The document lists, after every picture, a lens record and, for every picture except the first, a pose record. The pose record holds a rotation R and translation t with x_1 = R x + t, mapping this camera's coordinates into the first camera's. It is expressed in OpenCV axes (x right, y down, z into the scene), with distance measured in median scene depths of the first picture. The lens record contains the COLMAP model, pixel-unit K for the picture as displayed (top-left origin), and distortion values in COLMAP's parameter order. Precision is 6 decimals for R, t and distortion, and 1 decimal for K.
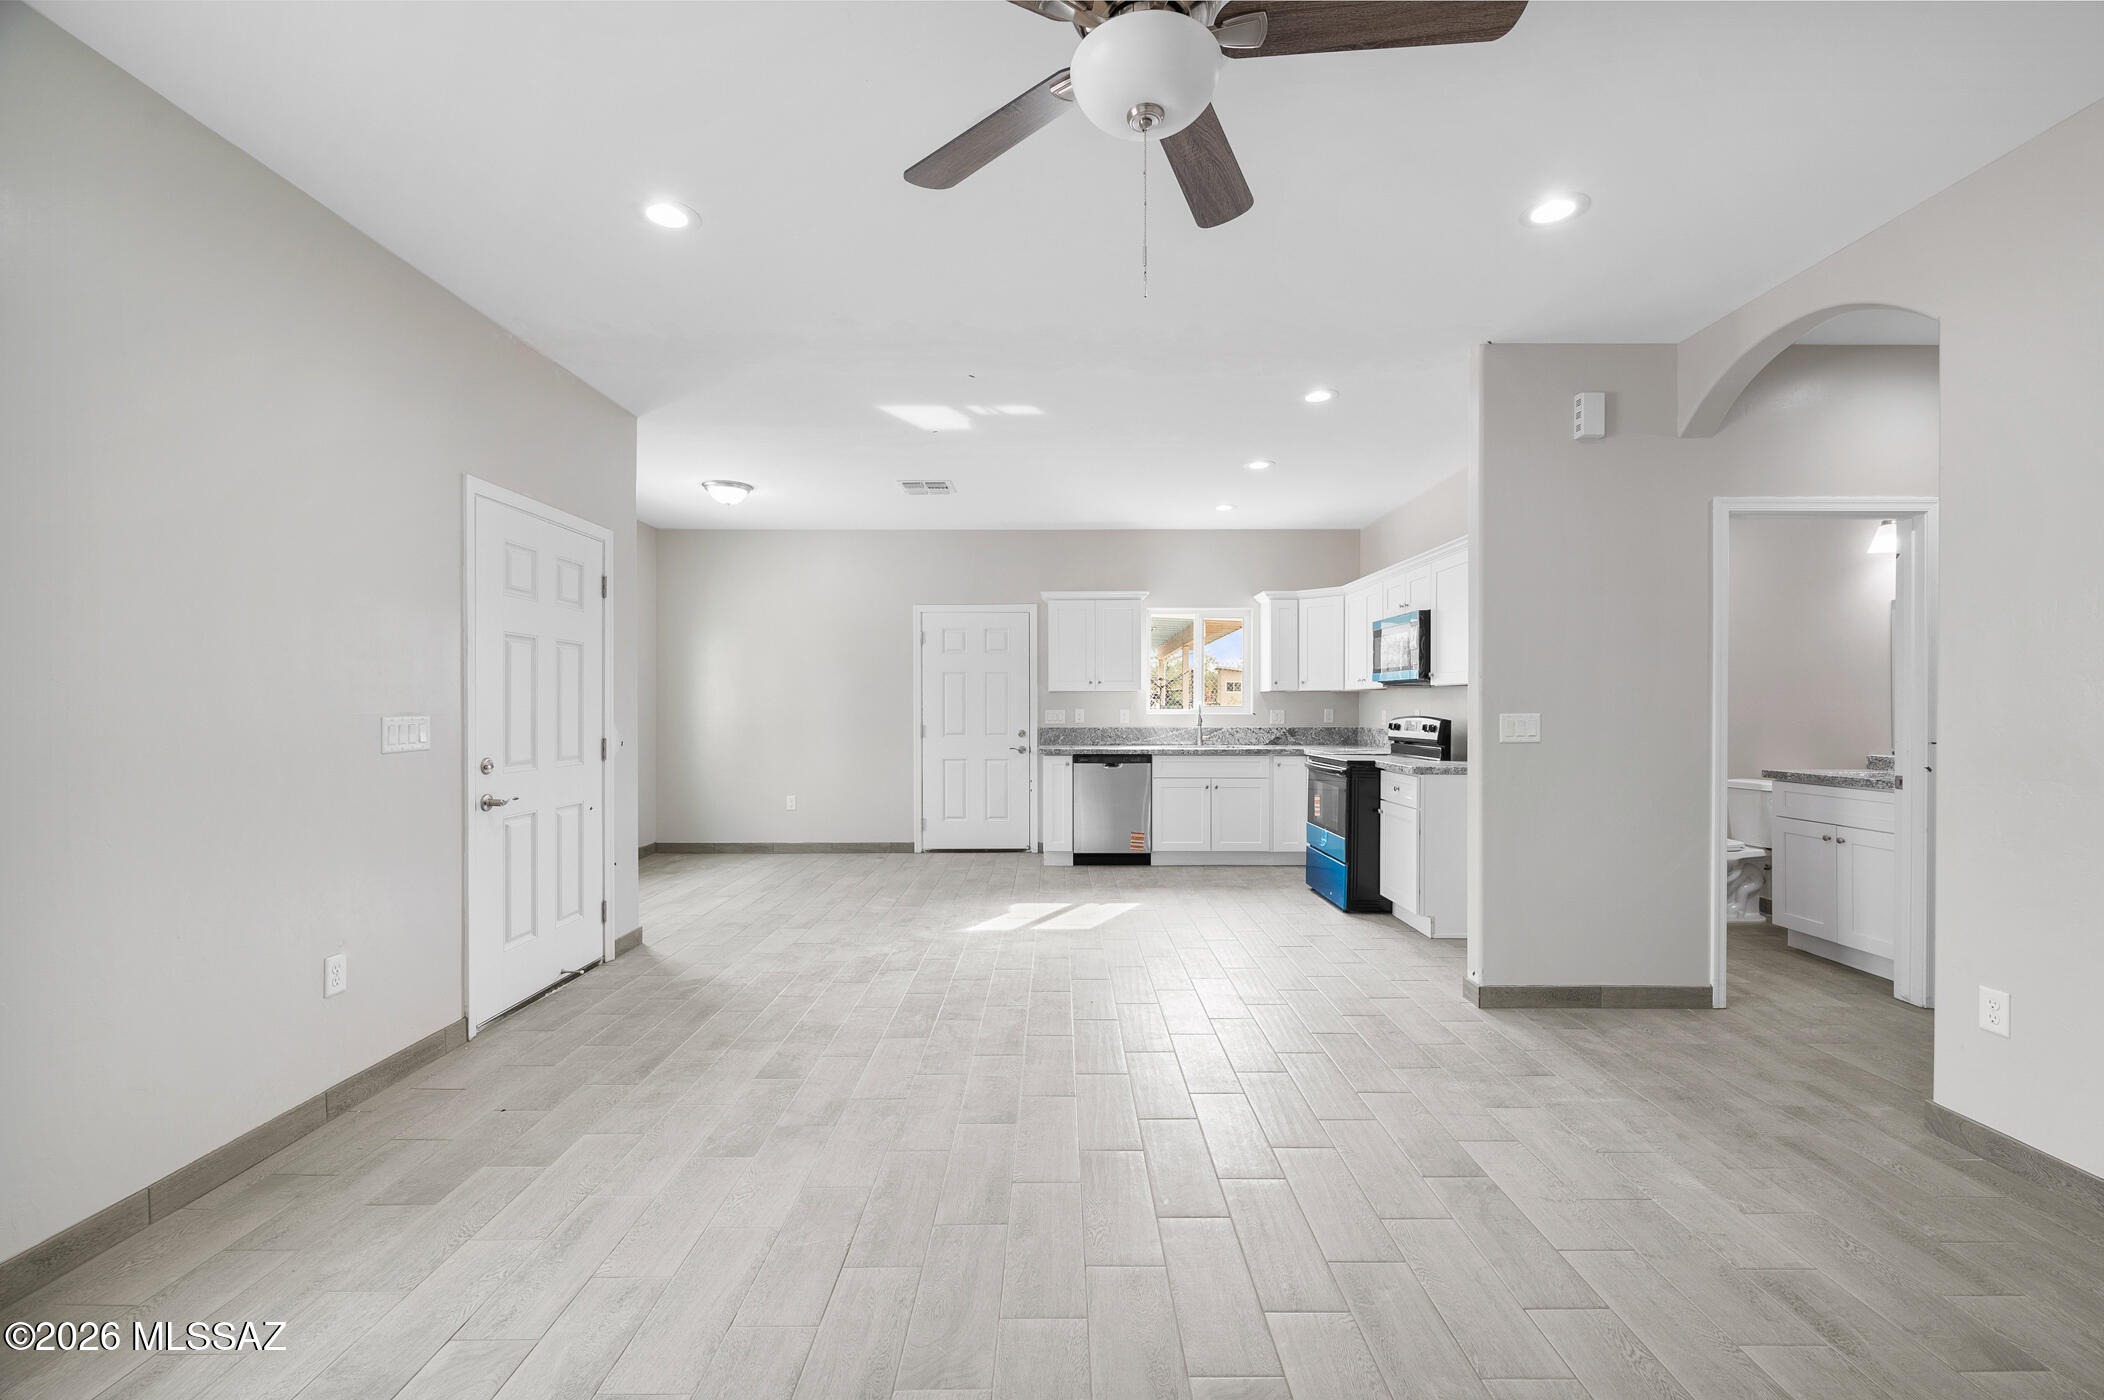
lens RADIAL K [[867.0, 0, 1059.9], [0, 867.0, 704.0], [0, 0, 1]] dist [0.004031, -0.000163]
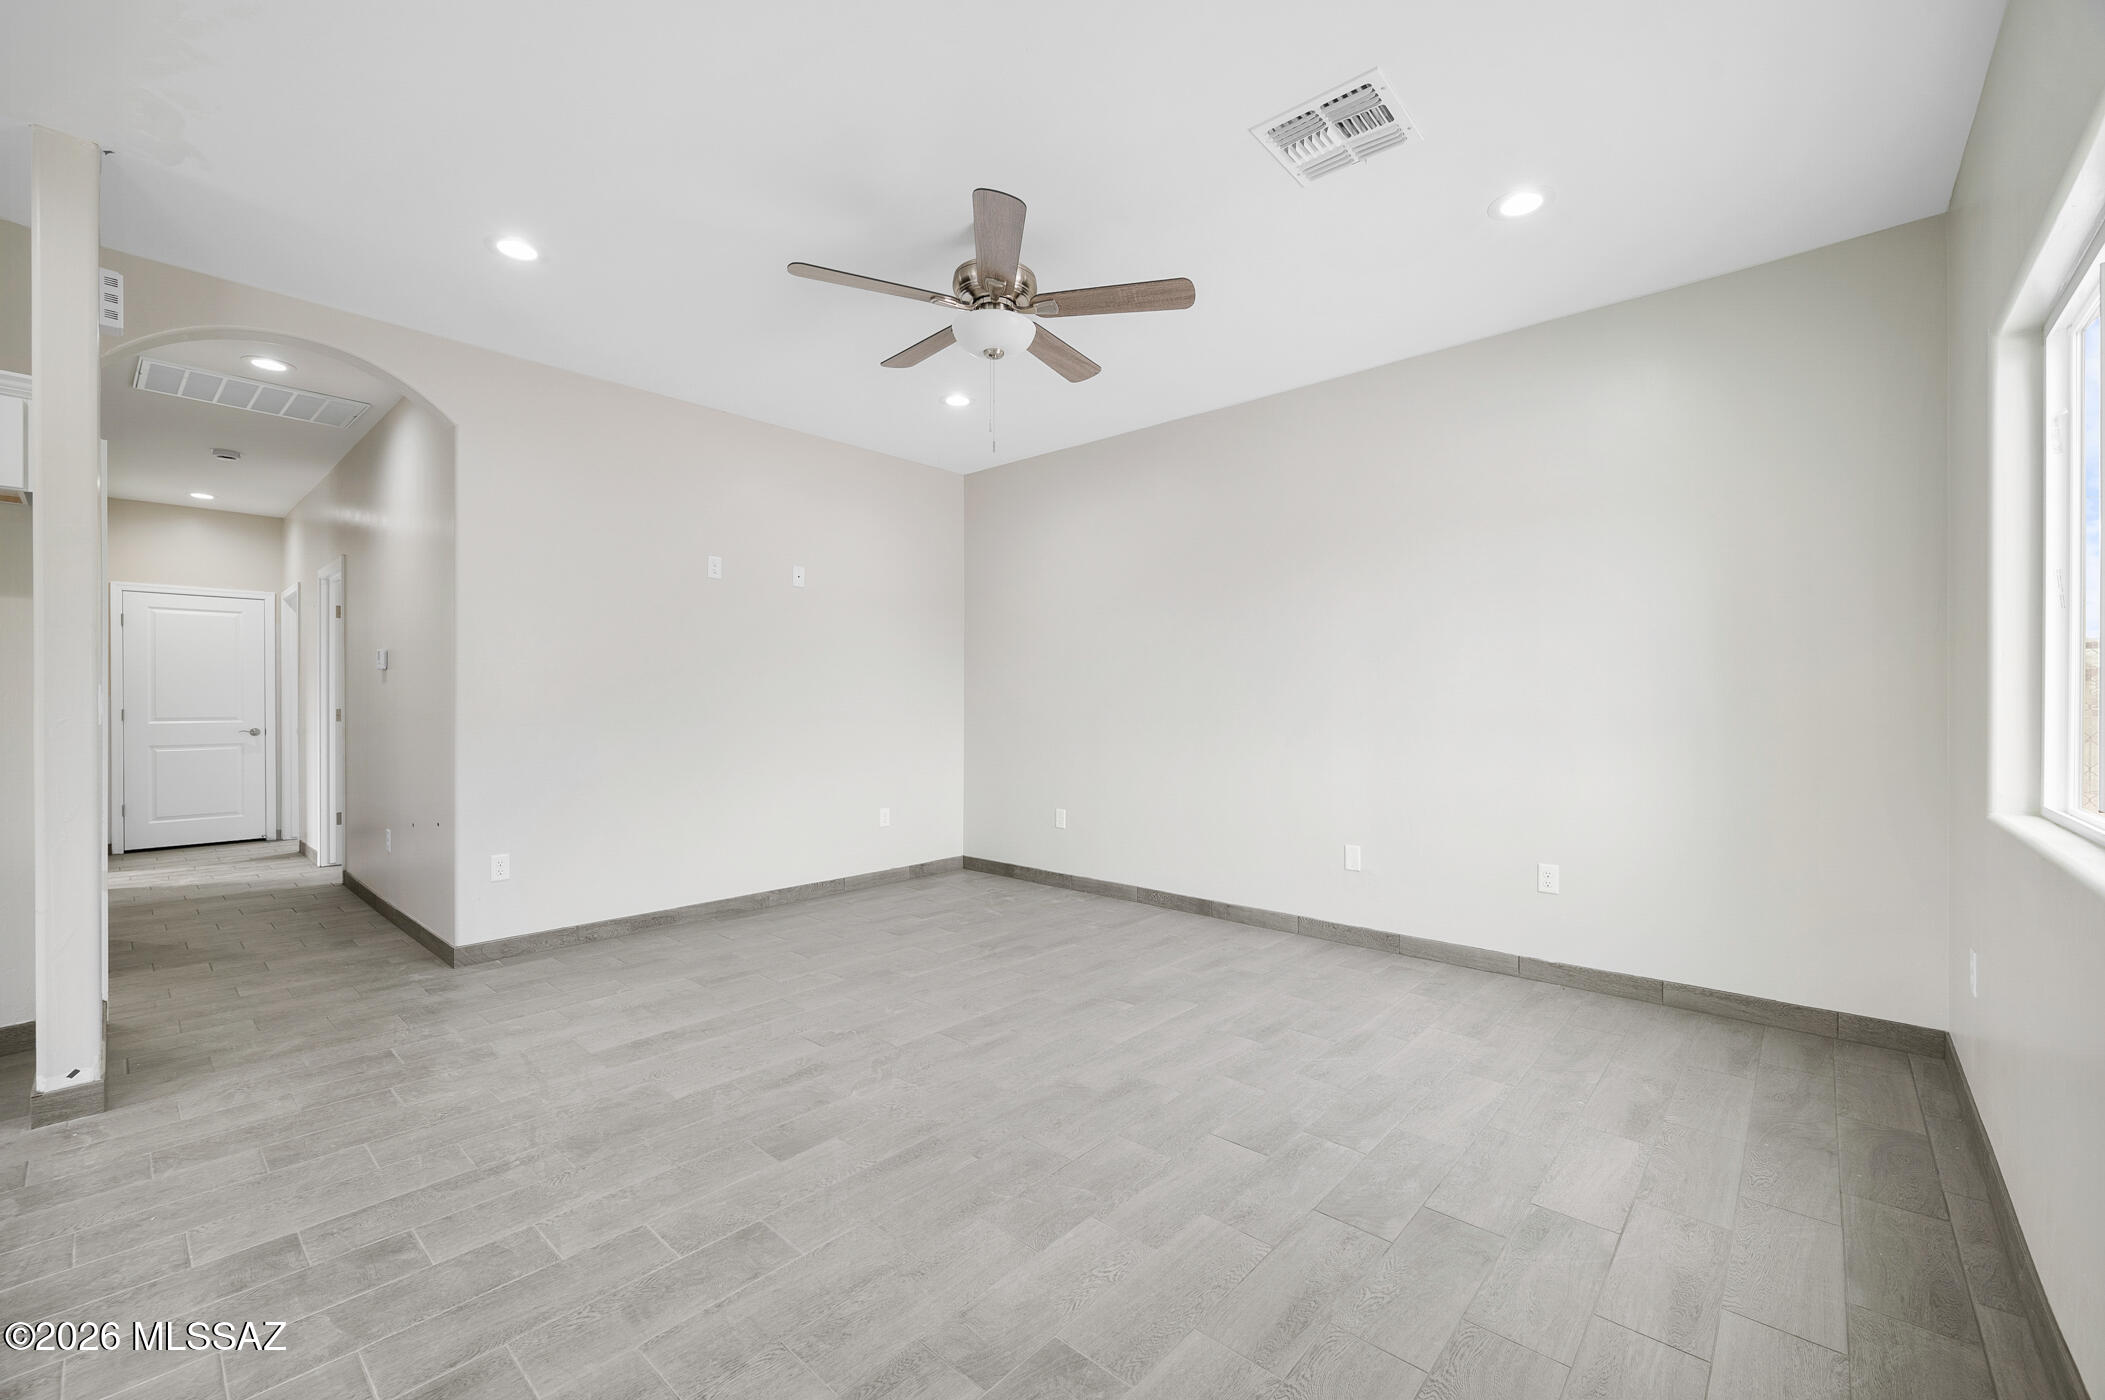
lens RADIAL K [[841.3, 0, 1060.1], [0, 841.3, 715.4], [0, 0, 1]] dist [-0.002511, 0.000088]
pose [[-0.747369, -0.008805, 0.664351, -0.361275], [0.000433, 0.999906, 0.013740, 0.018809], [-0.664409, 0.010557, -0.747295, 0.685468]]
